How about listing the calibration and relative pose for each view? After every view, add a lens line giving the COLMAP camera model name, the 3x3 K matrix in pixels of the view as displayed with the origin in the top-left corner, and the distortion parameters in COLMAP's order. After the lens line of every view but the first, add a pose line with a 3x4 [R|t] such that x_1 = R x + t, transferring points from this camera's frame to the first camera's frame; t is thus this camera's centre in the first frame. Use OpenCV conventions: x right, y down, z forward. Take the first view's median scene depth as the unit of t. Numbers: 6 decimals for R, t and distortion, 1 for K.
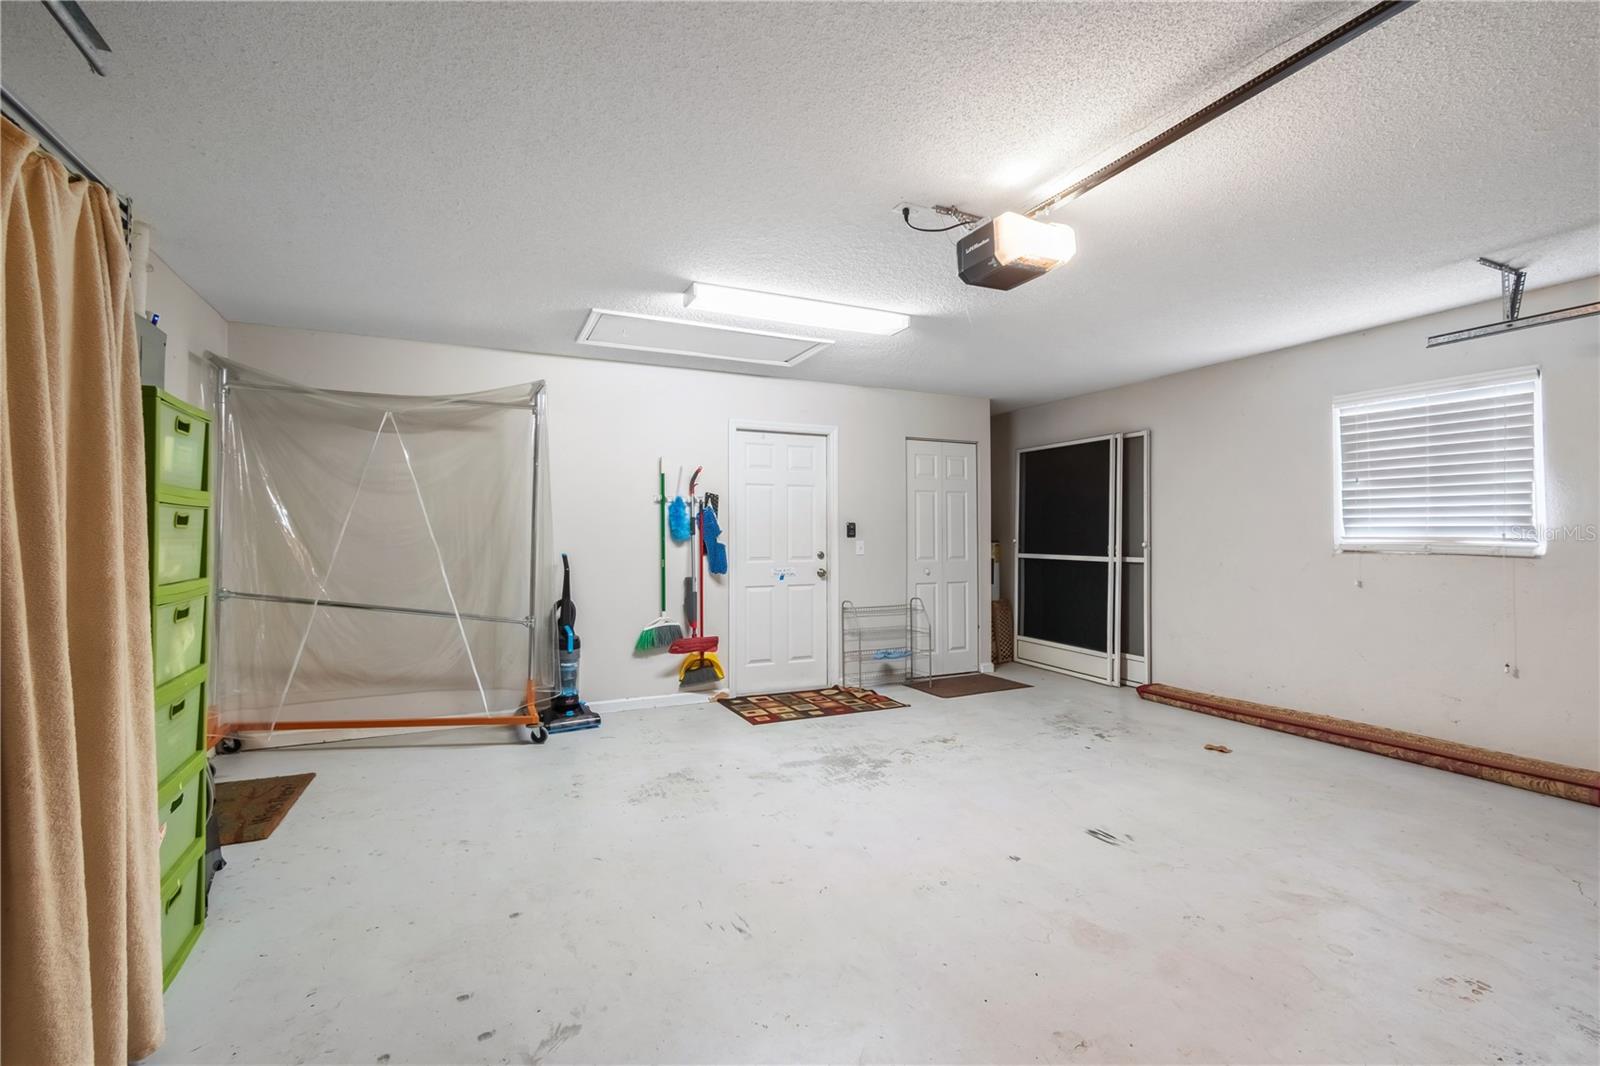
lens RADIAL K [[714.2, 0, 810.2], [0, 714.2, 534.1], [0, 0, 1]] dist [0.003409, 0.000359]
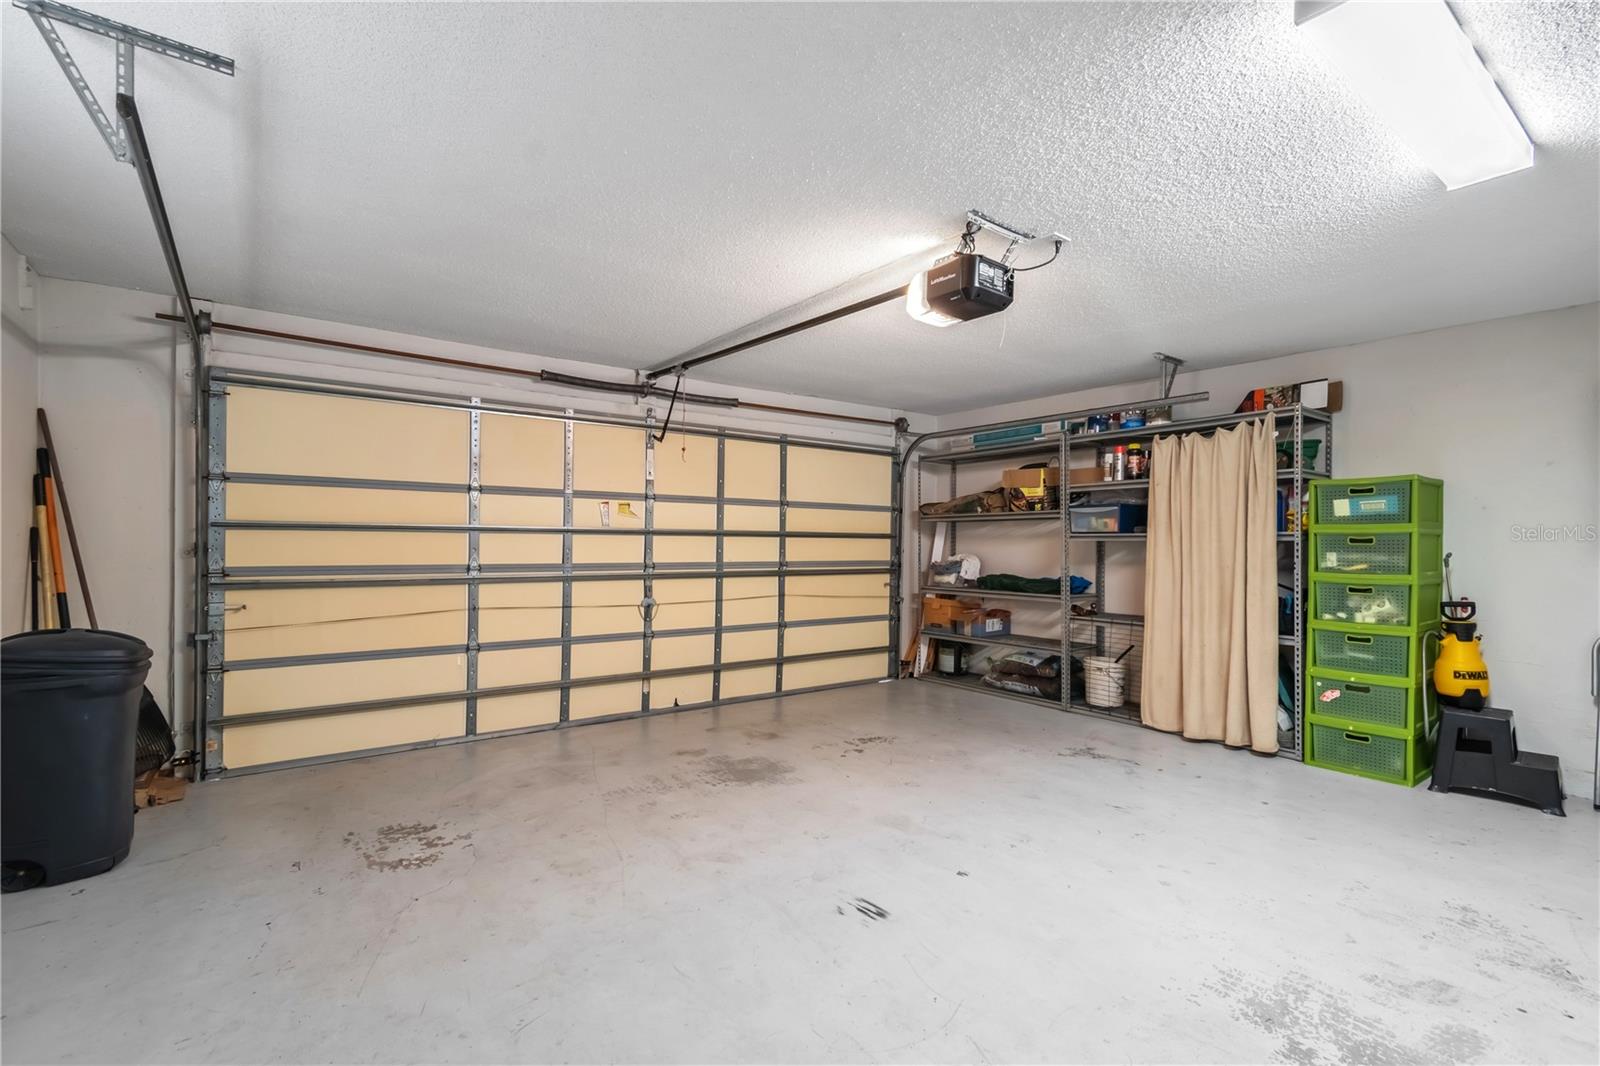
lens RADIAL K [[726.7, 0, 807.0], [0, 726.7, 512.5], [0, 0, 1]] dist [0.002693, 0.000235]
pose [[-0.980350, -0.013048, -0.196834, 0.568081], [-0.006228, 0.999360, -0.035230, -0.008187], [0.197167, -0.033312, -0.979804, 1.588422]]
